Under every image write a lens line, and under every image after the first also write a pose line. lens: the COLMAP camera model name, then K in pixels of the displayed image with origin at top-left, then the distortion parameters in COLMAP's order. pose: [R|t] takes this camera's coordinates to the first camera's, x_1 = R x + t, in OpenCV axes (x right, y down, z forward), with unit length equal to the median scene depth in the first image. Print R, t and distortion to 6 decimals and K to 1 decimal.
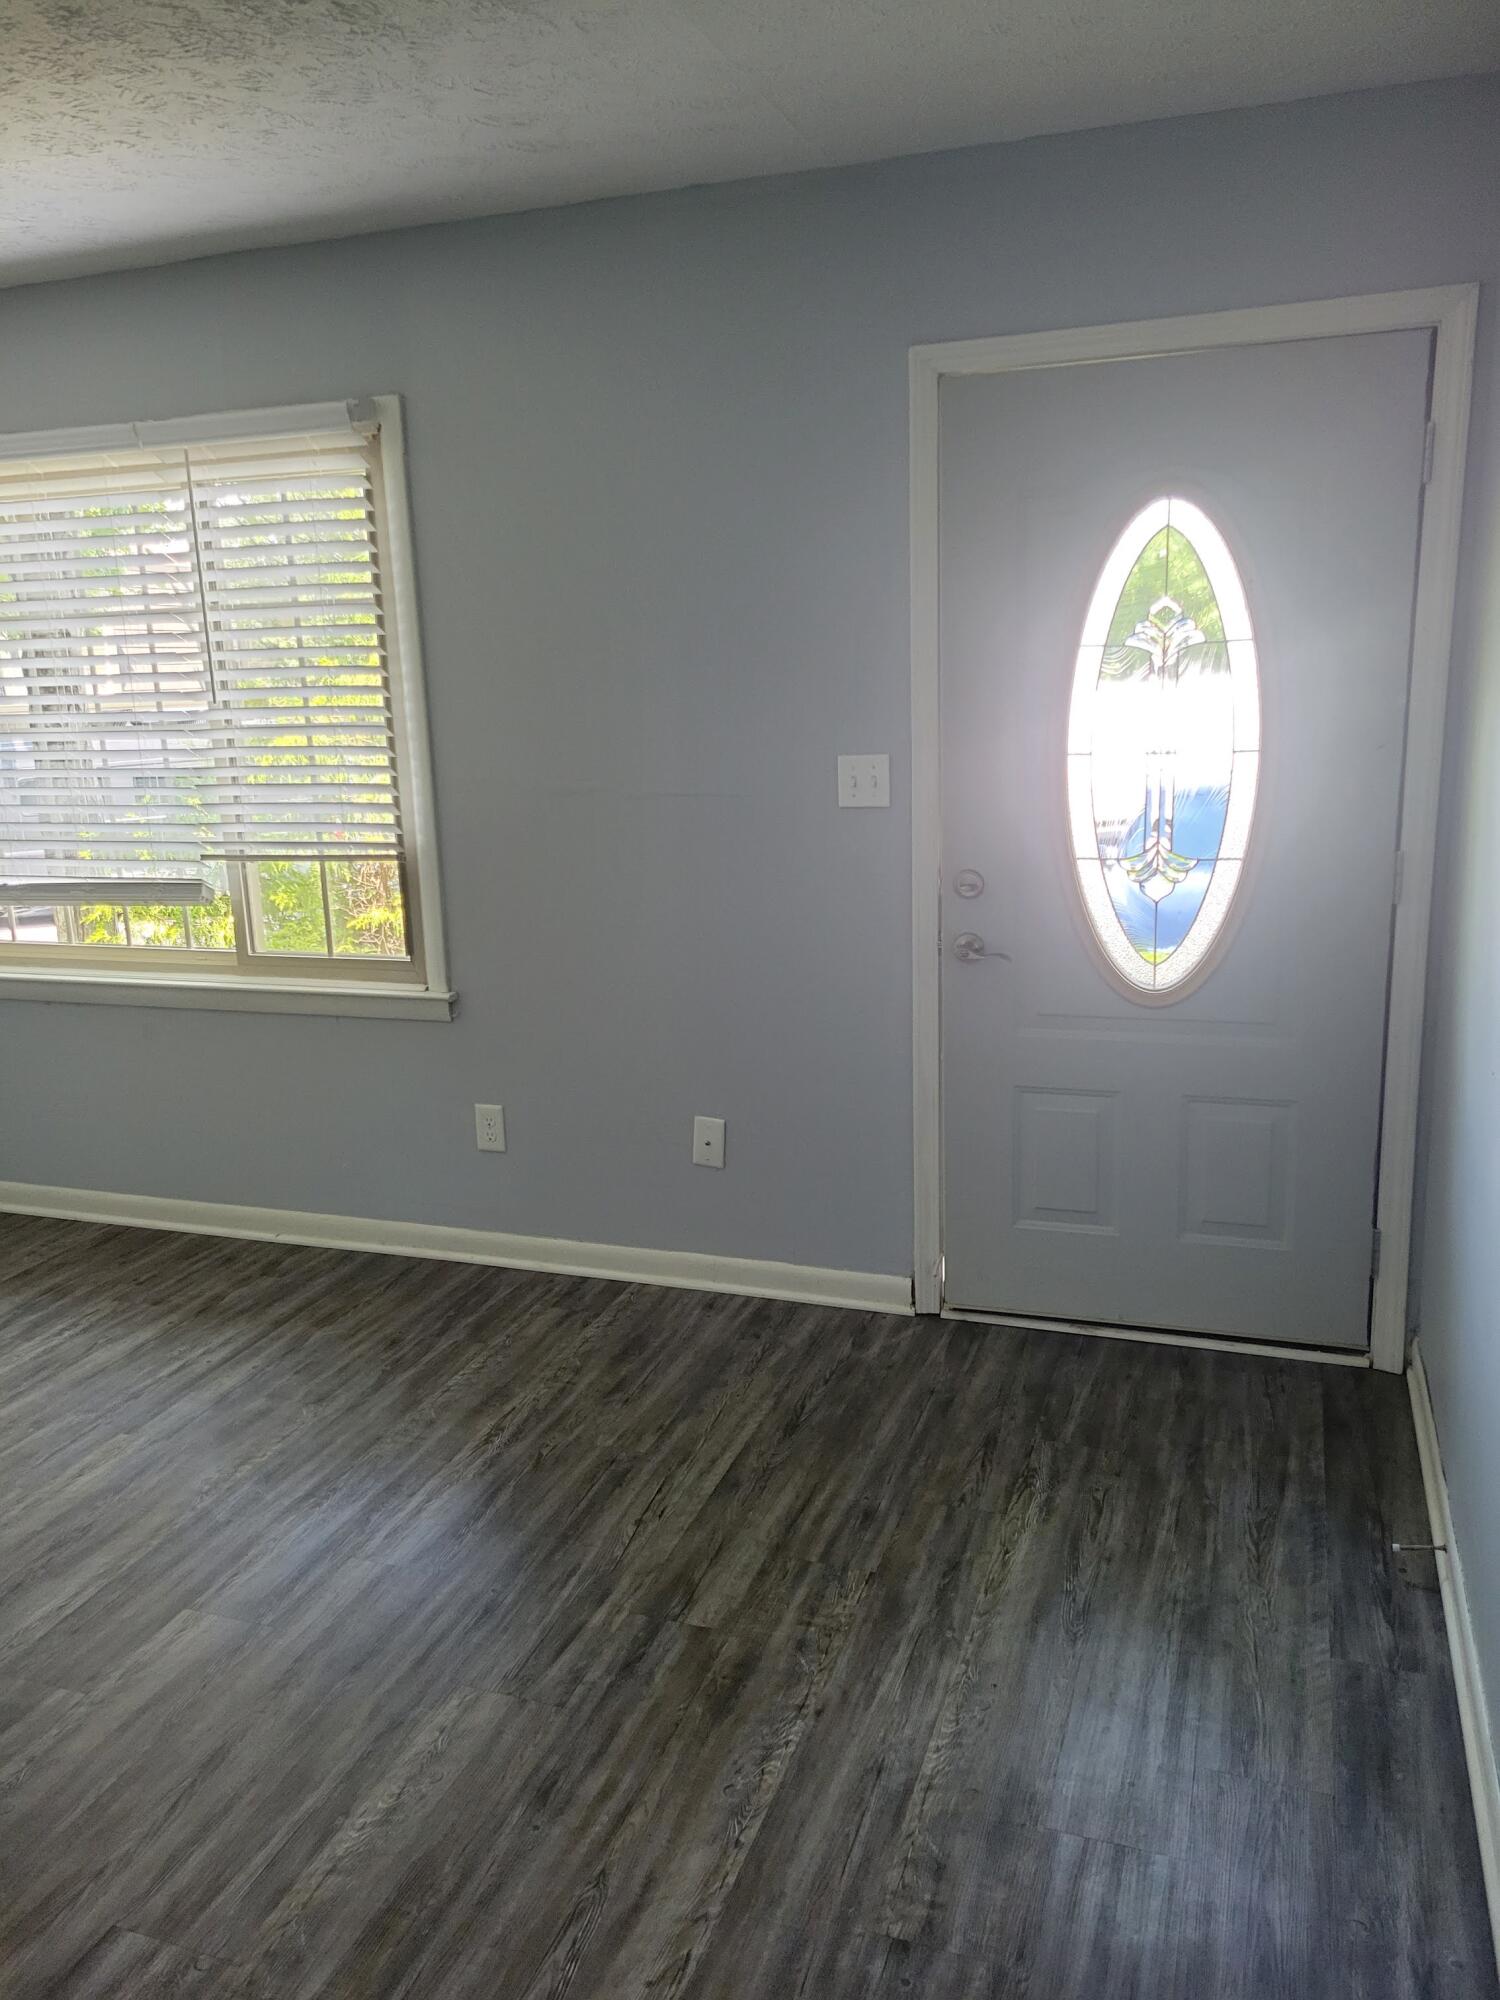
lens RADIAL K [[1478.7, 0, 758.6], [0, 1478.7, 997.2], [0, 0, 1]] dist [0.021584, -0.027951]
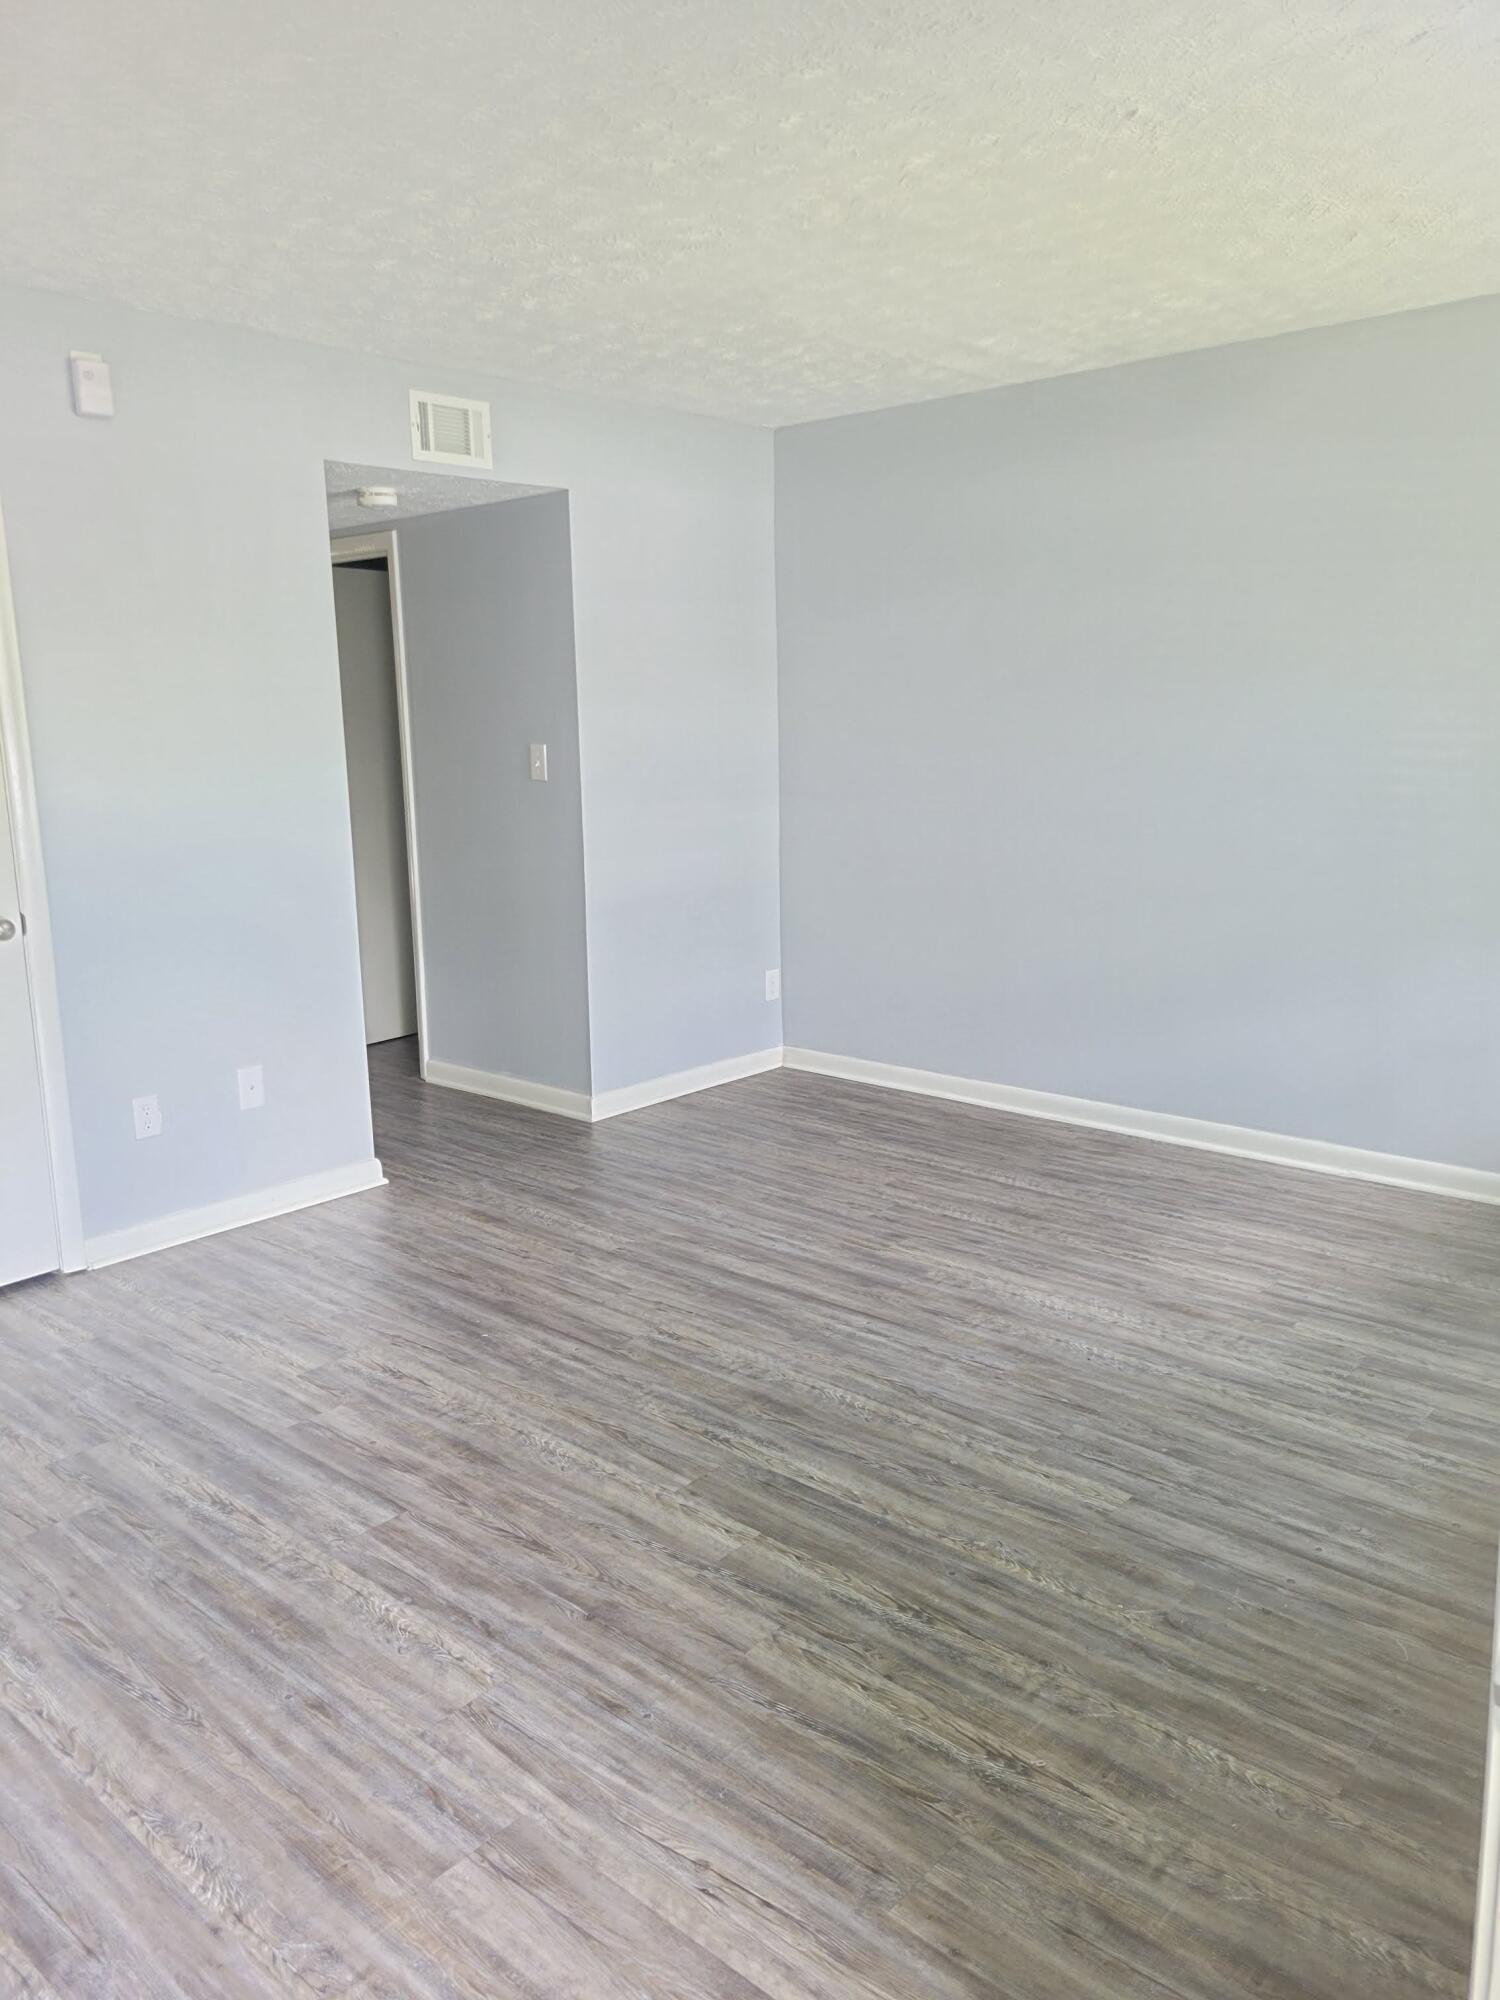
lens RADIAL K [[1478.7, 0, 753.1], [0, 1478.7, 1000.4], [0, 0, 1]] dist [0.021584, -0.027951]
pose [[-0.366763, 0.224162, -0.902904, 0.533517], [-0.181626, 0.934608, 0.305810, -0.293556], [0.912413, 0.276151, -0.302066, 1.312459]]
